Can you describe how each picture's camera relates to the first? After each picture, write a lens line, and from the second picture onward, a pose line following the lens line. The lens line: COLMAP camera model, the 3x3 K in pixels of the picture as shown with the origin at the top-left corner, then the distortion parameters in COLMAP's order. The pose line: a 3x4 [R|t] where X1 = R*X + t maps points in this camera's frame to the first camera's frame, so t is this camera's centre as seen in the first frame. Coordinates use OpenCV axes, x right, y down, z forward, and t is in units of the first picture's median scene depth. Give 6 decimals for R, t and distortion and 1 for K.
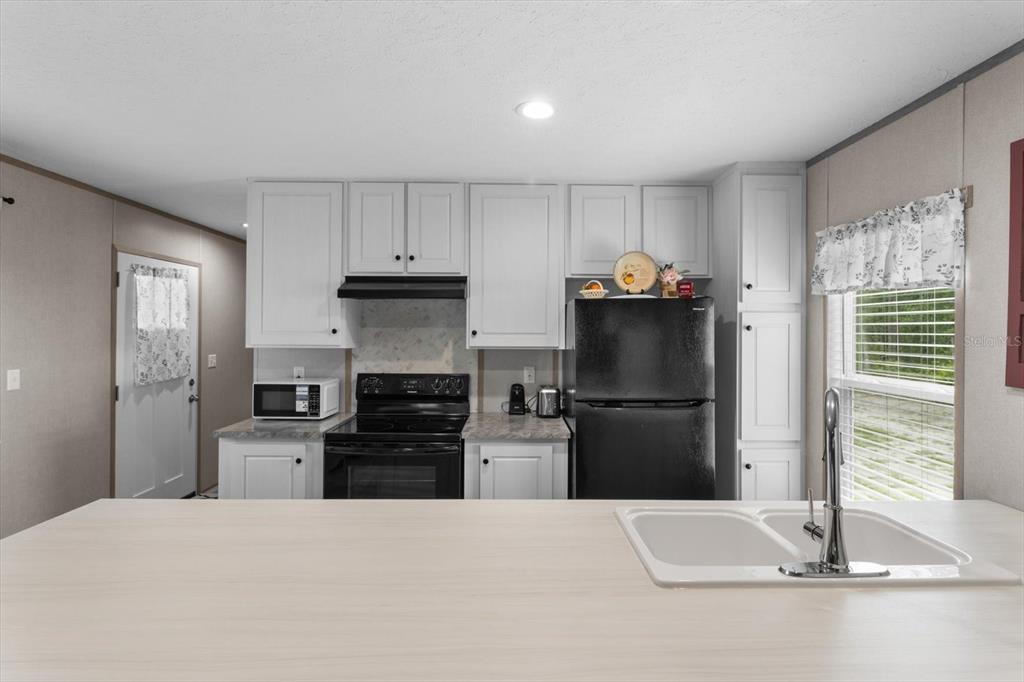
lens RADIAL K [[484.1, 0, 511.6], [0, 484.1, 330.9], [0, 0, 1]] dist [-0.001381, 0.000420]
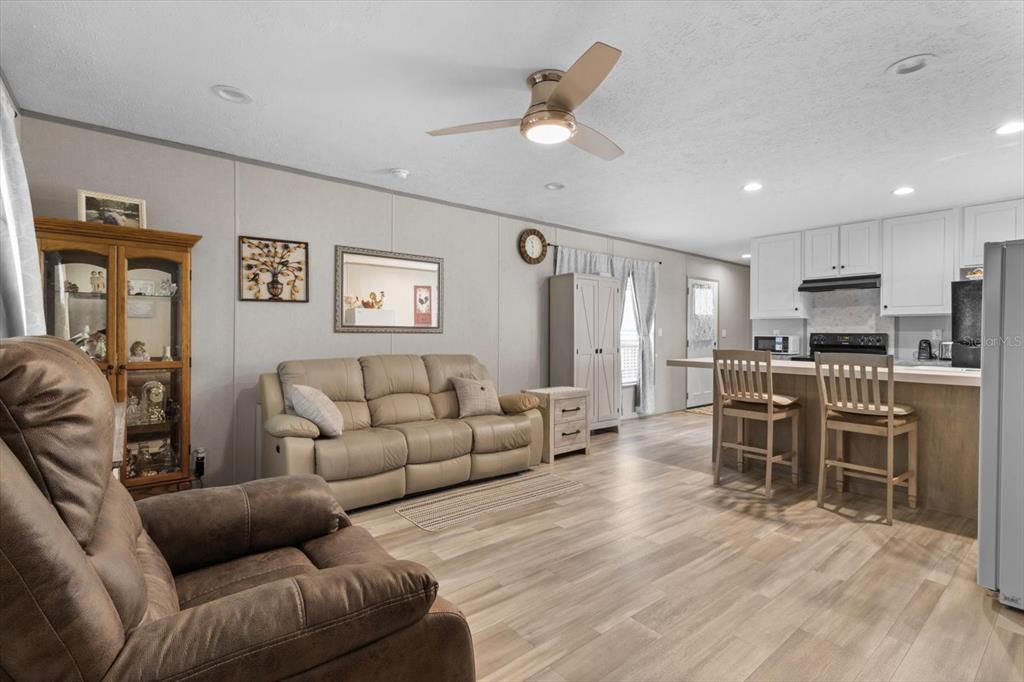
lens RADIAL K [[484.1, 0, 512.9], [0, 484.1, 335.5], [0, 0, 1]] dist [-0.001381, 0.000420]
pose [[0.629719, -0.001653, -0.776822, 0.384388], [-0.001183, 0.999995, -0.003087, 0.102719], [0.776823, 0.002863, 0.629713, -0.999317]]
